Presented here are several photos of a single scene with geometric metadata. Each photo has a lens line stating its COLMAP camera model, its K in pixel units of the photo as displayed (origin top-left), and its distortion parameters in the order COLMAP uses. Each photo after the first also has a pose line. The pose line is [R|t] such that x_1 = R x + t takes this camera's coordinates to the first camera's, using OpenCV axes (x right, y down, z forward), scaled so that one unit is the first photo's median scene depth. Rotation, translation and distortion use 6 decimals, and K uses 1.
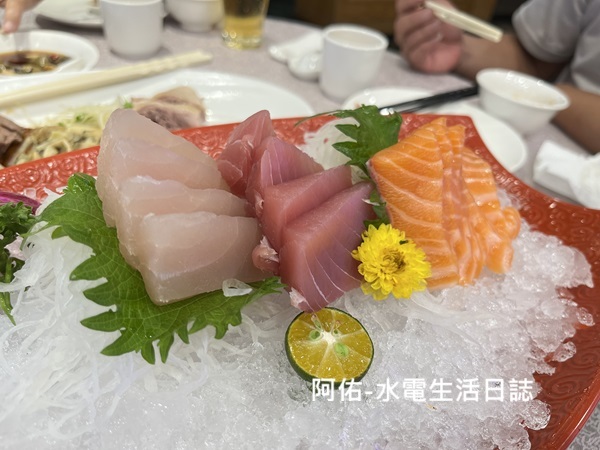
lens RADIAL K [[448.4, 0, 300.0], [0, 448.4, 225.0], [0, 0, 1]] dist [0.006519, -0.006241]
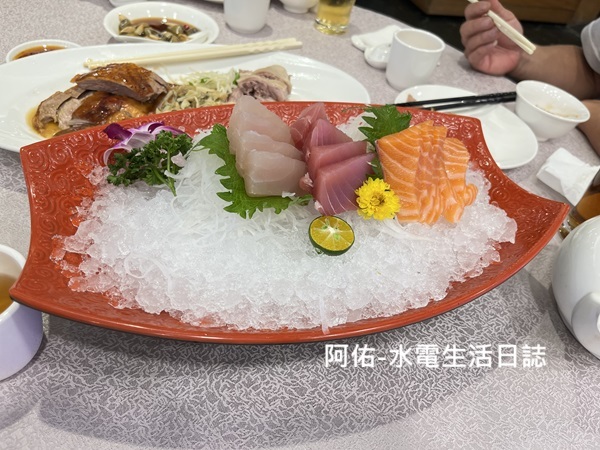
lens RADIAL K [[448.4, 0, 300.0], [0, 448.4, 225.0], [0, 0, 1]] dist [0.006519, -0.006241]
pose [[0.974991, 0.174323, -0.137852, 0.156020], [-0.163547, 0.982775, 0.086059, 0.072662], [0.150480, -0.061362, 0.986707, -0.728919]]
